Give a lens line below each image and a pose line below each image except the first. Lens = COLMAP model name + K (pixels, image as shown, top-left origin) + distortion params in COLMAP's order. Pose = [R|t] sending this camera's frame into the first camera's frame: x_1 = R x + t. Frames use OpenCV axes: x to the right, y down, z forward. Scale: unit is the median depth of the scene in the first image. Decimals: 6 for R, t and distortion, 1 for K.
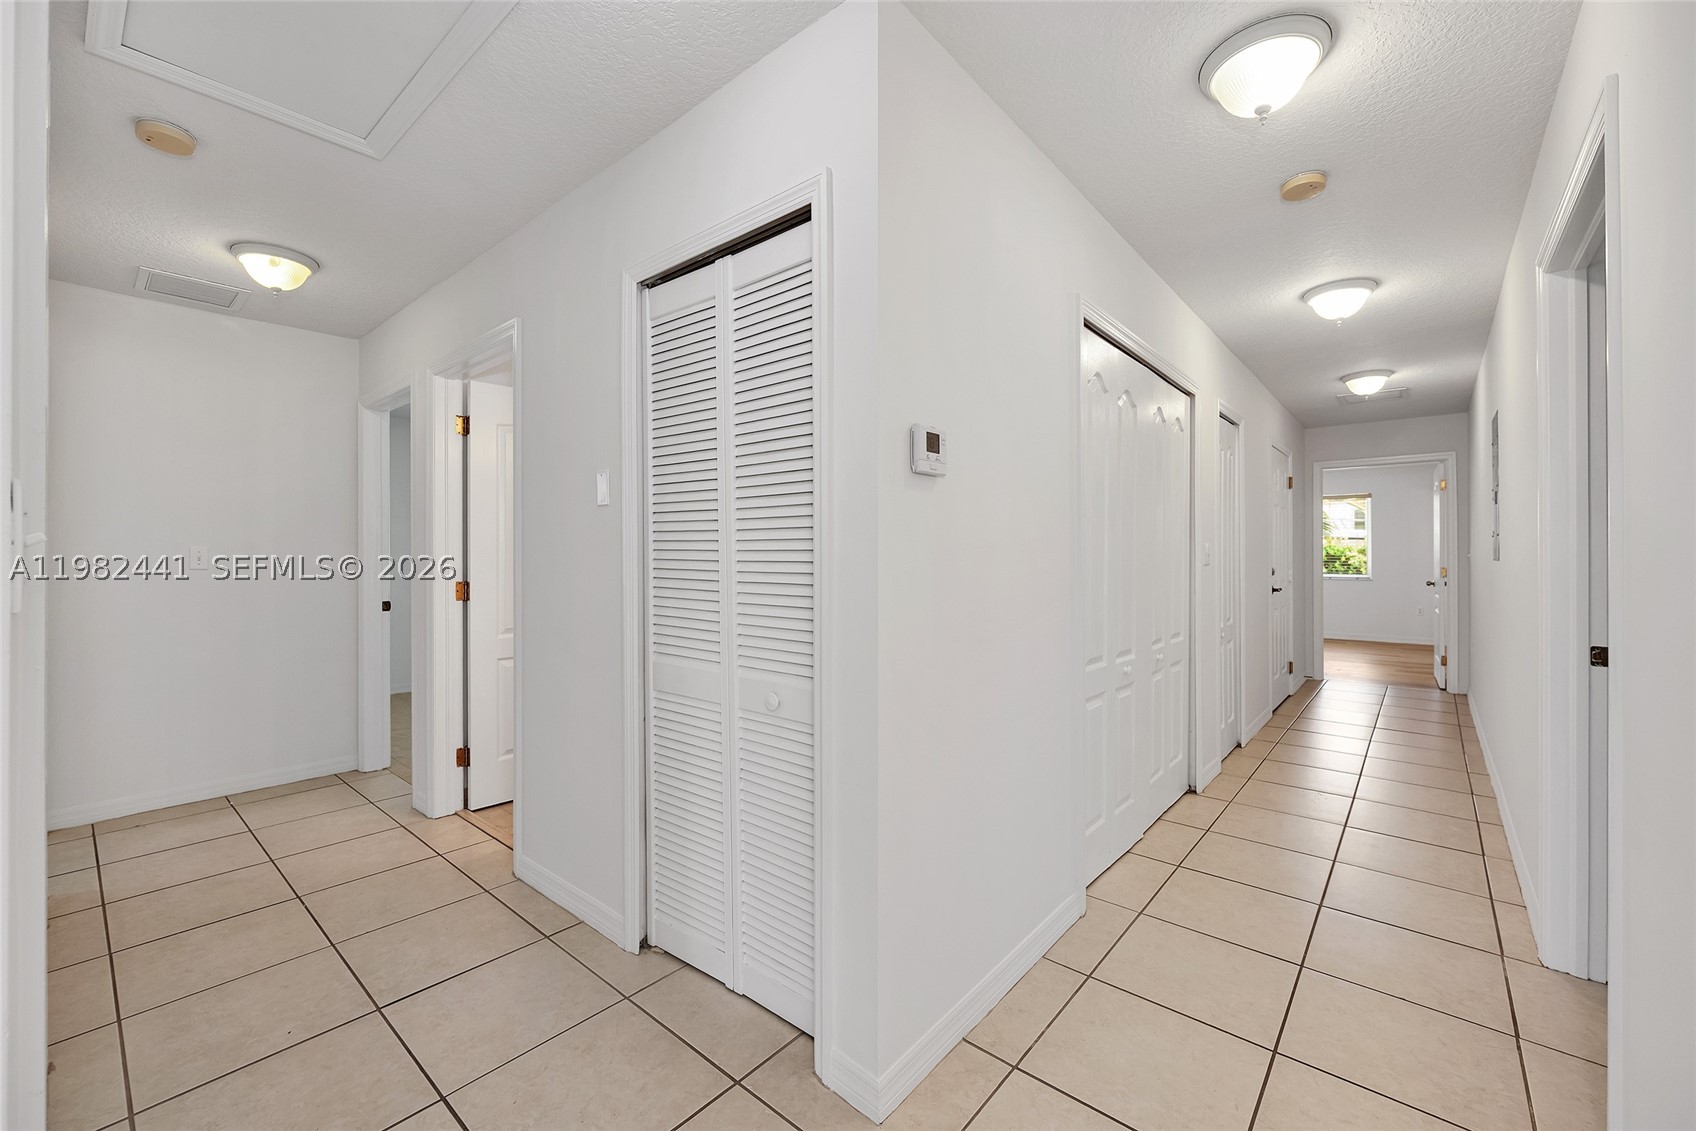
lens RADIAL K [[675.4, 0, 839.0], [0, 675.4, 571.9], [0, 0, 1]] dist [-0.008836, -0.000143]
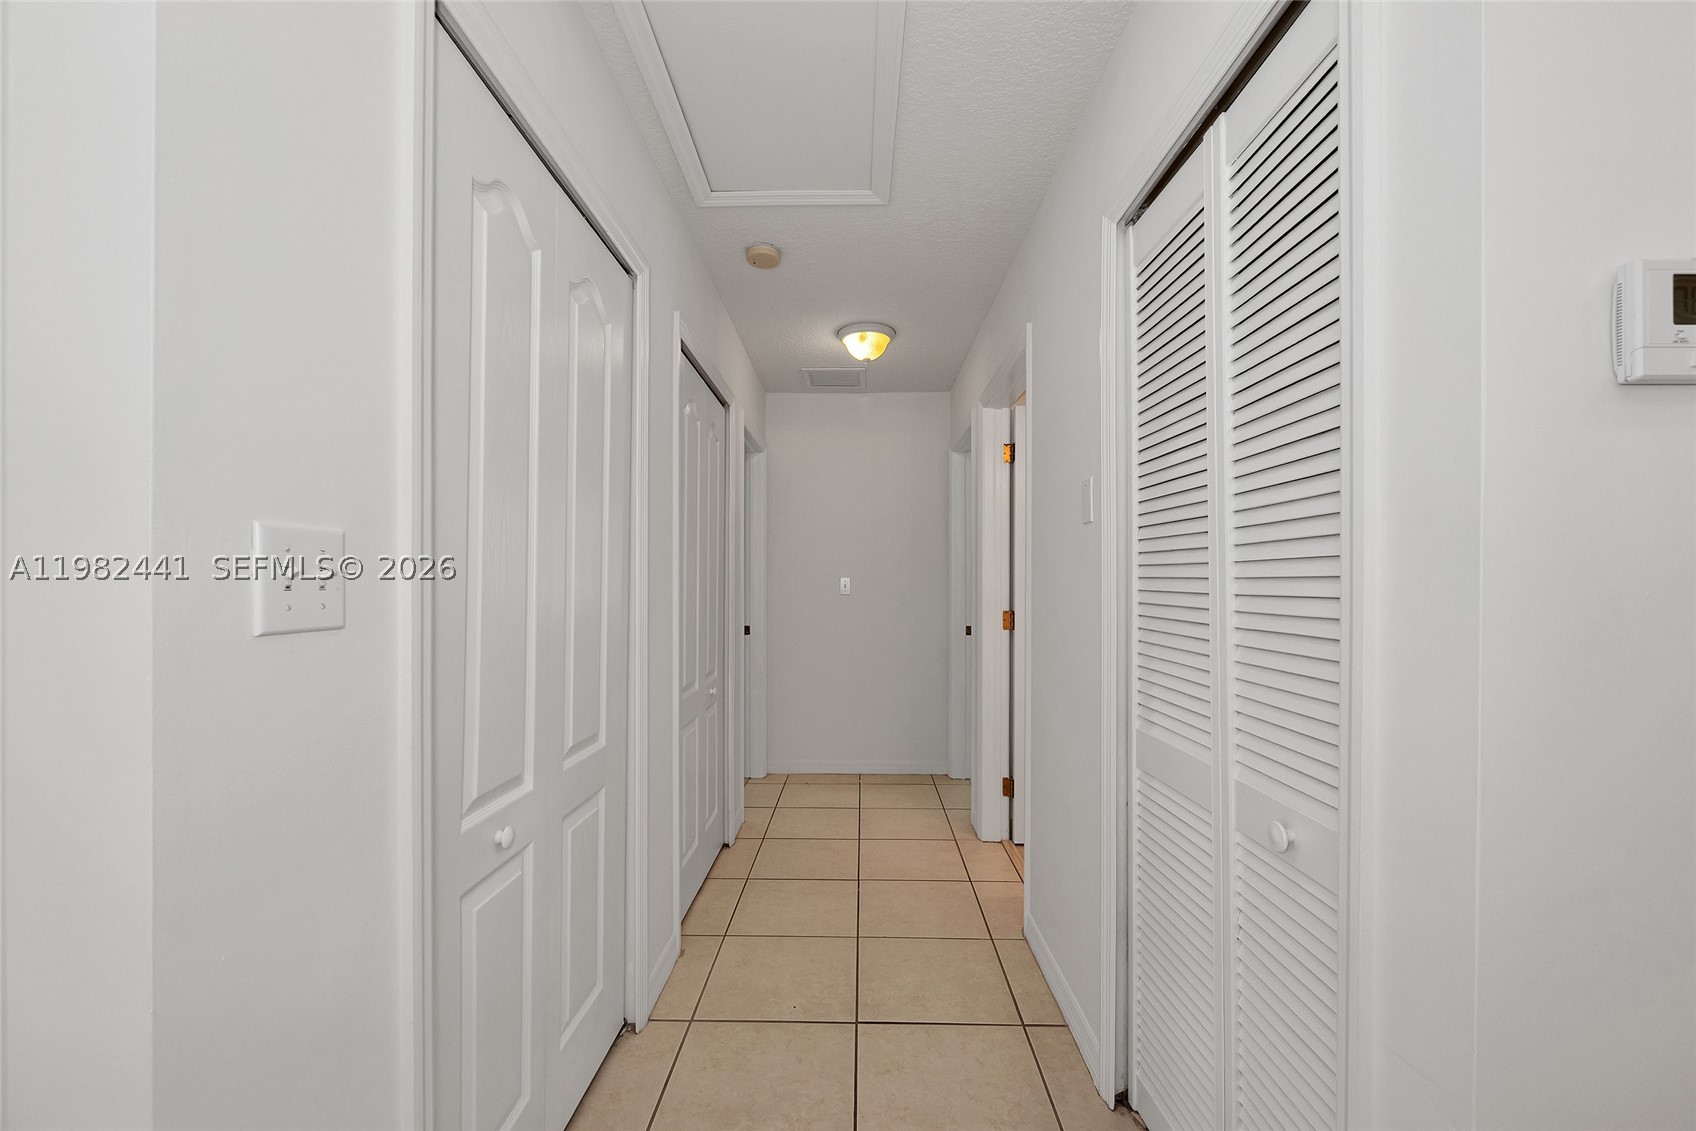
lens RADIAL K [[680.1, 0, 849.4], [0, 680.1, 593.5], [0, 0, 1]] dist [-0.009756, 0.000038]
pose [[0.643342, 0.012576, -0.765476, 0.067174], [-0.020678, 0.999786, -0.000953, -0.006071], [0.765300, 0.016442, 0.643464, 0.210598]]
